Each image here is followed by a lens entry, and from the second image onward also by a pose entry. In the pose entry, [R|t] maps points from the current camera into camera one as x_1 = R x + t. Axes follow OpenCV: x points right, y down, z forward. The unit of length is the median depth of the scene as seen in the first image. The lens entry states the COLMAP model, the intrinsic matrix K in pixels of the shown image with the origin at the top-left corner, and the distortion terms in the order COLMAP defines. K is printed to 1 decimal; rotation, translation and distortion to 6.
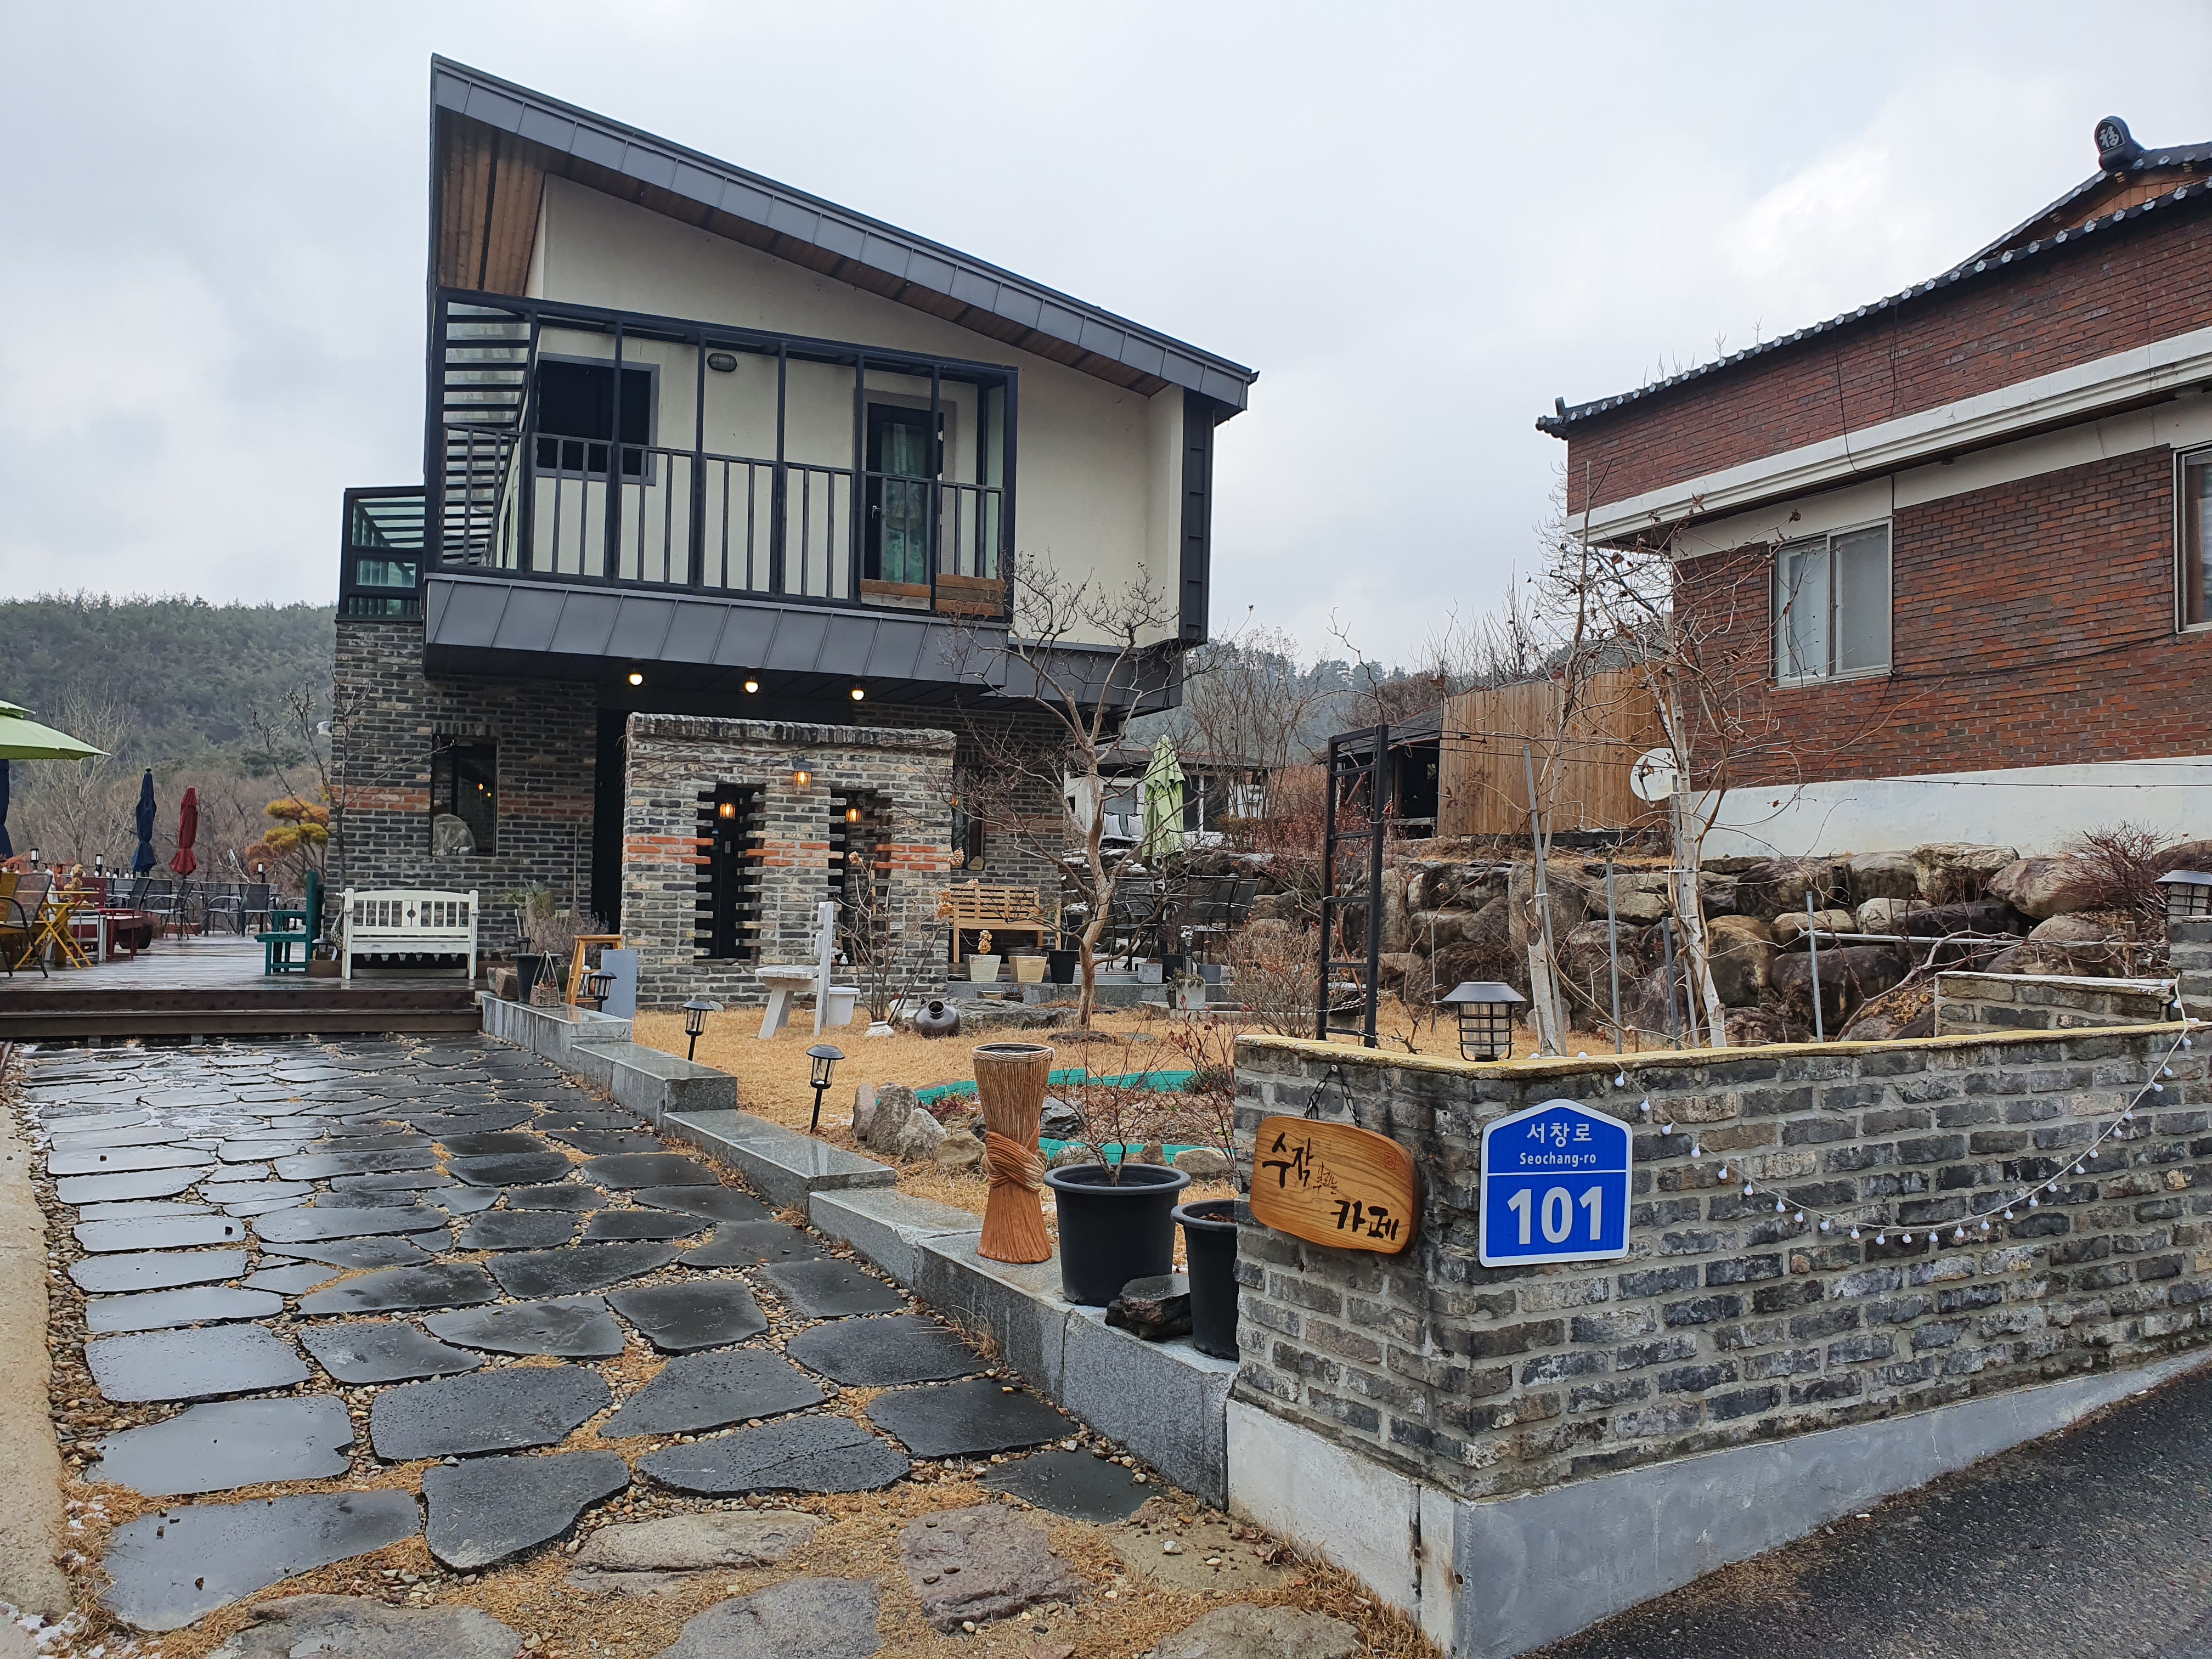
lens RADIAL K [[1730.8, 0, 1107.1], [0, 1730.8, 833.7], [0, 0, 1]] dist [0.033993, -0.003394]
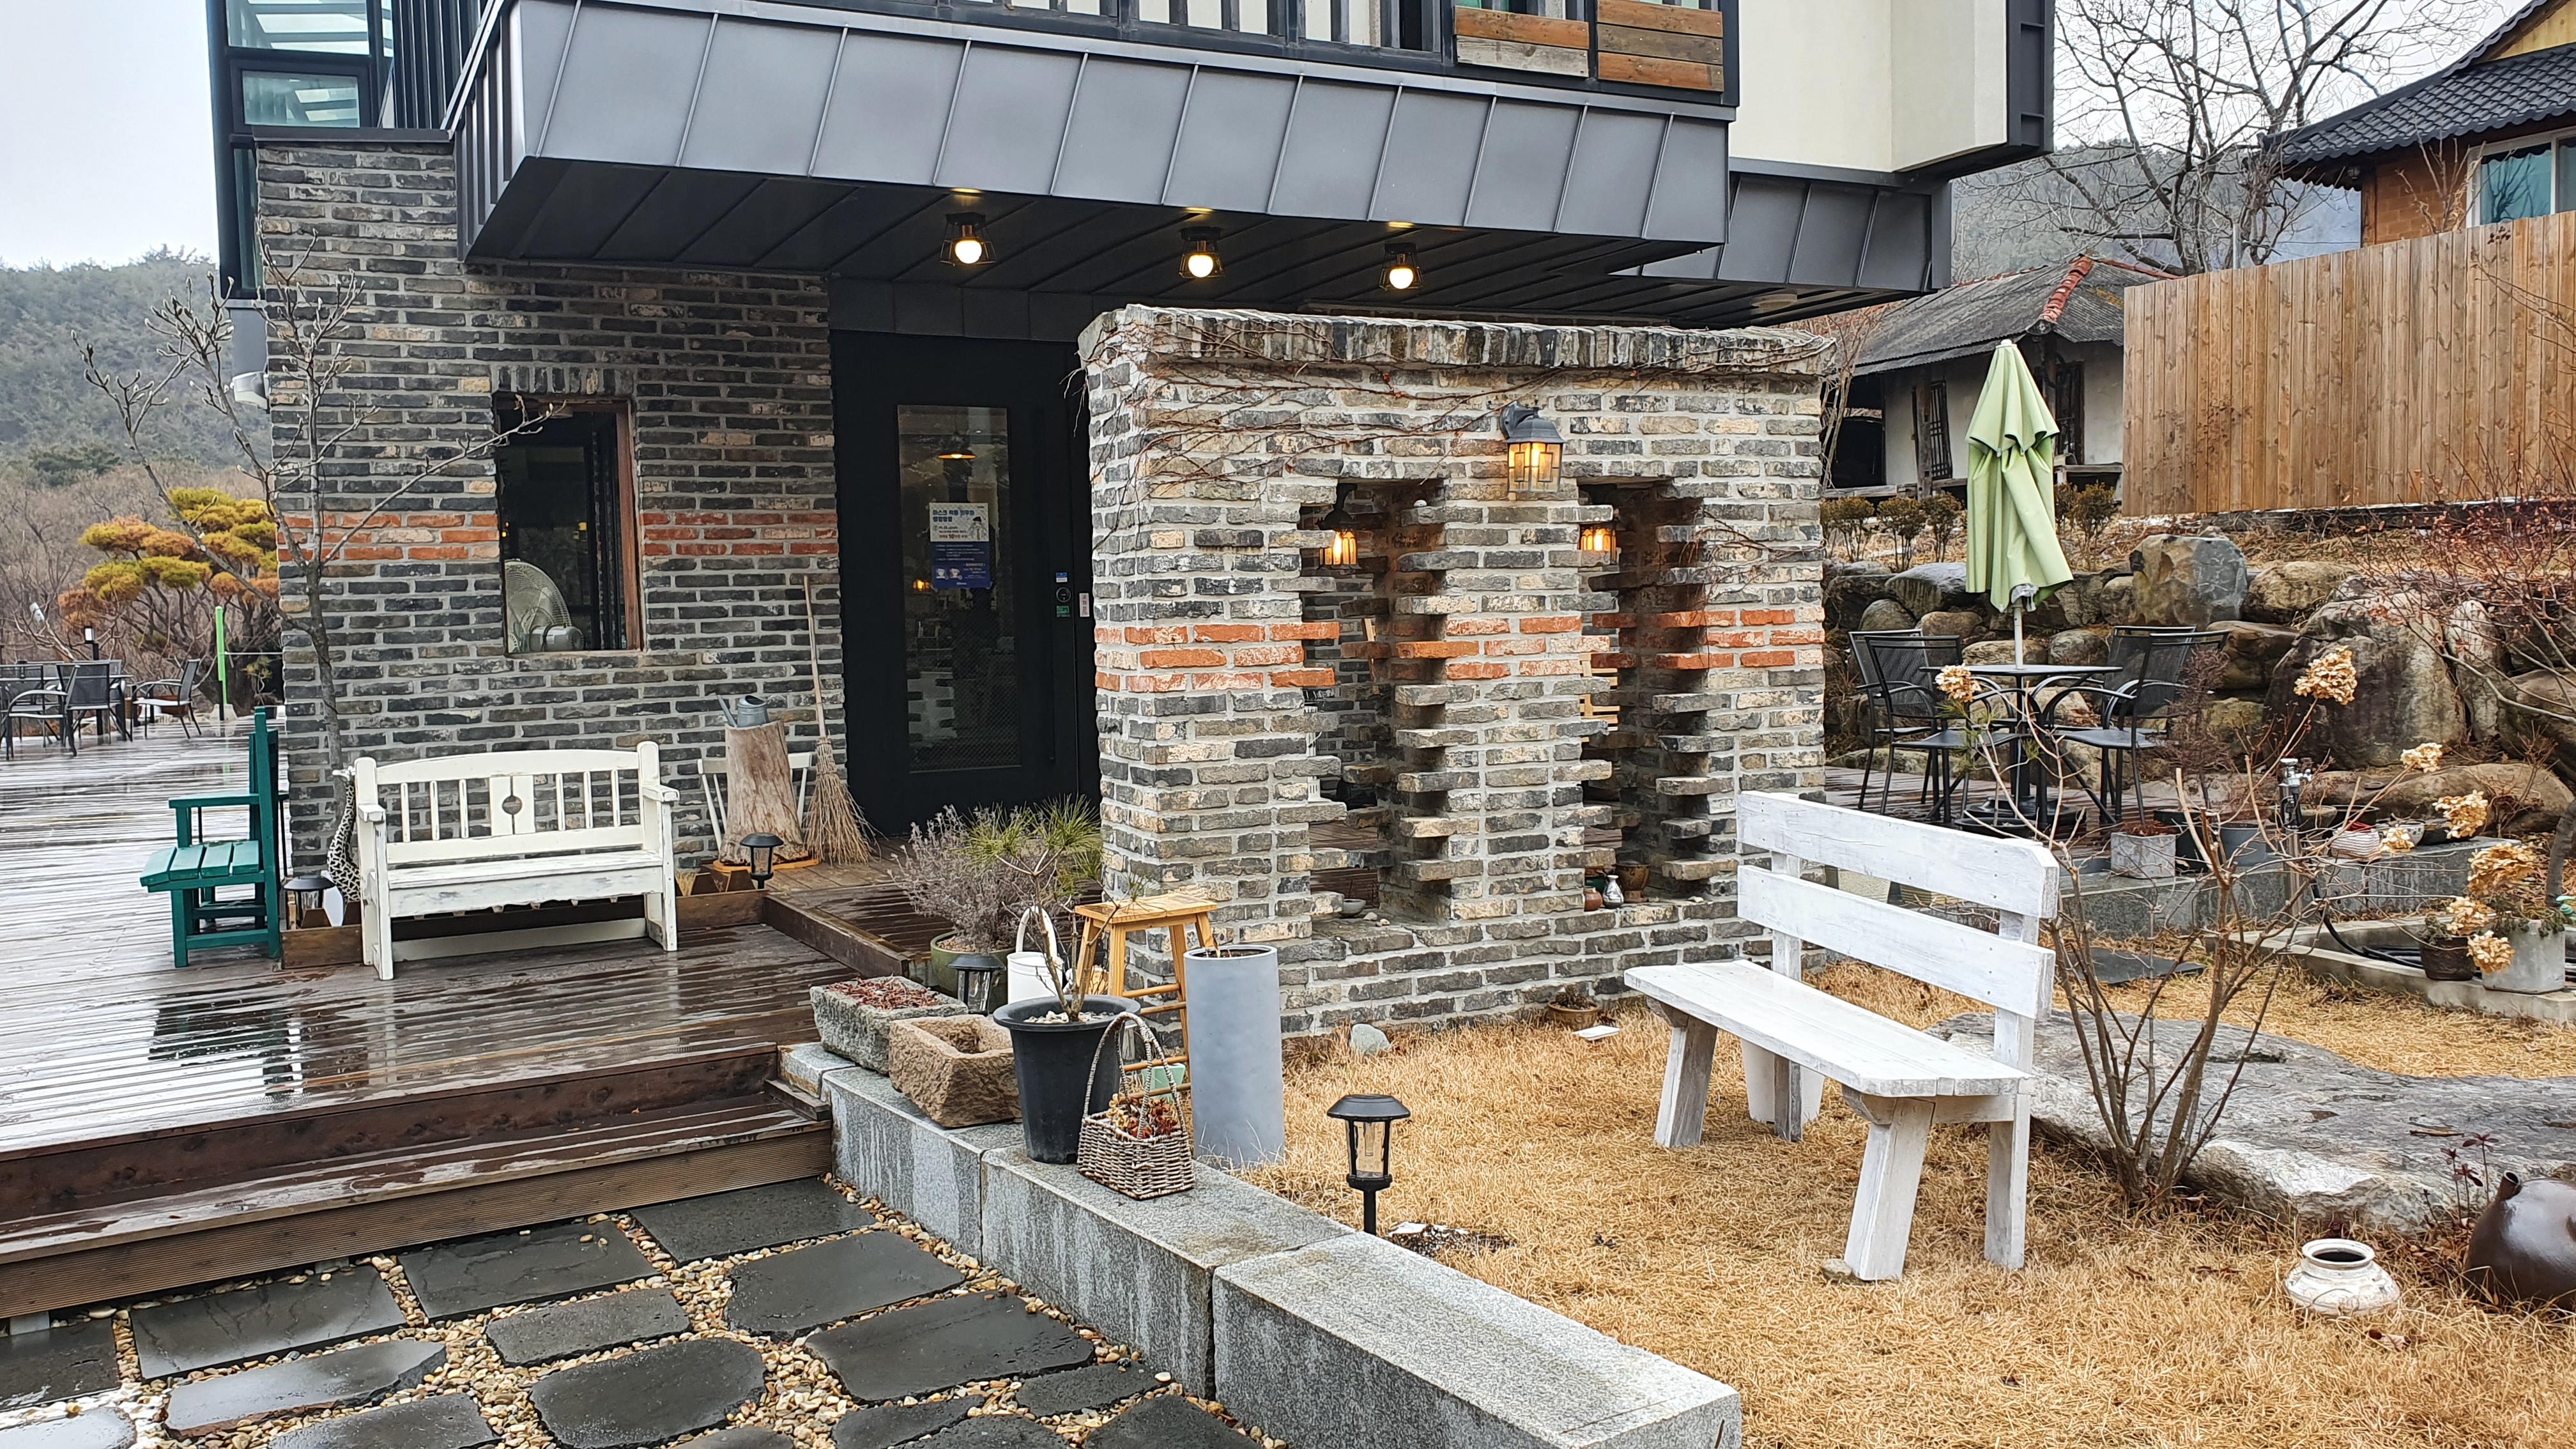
lens RADIAL K [[2078.8, 0, 1292.2], [0, 2078.8, 713.7], [0, 0, 1]] dist [0.062339, -0.044952]
pose [[0.996466, -0.046699, 0.069814, -0.258426], [0.039842, 0.994529, 0.096569, -0.021358], [-0.073942, -0.093446, 0.992875, 0.500115]]
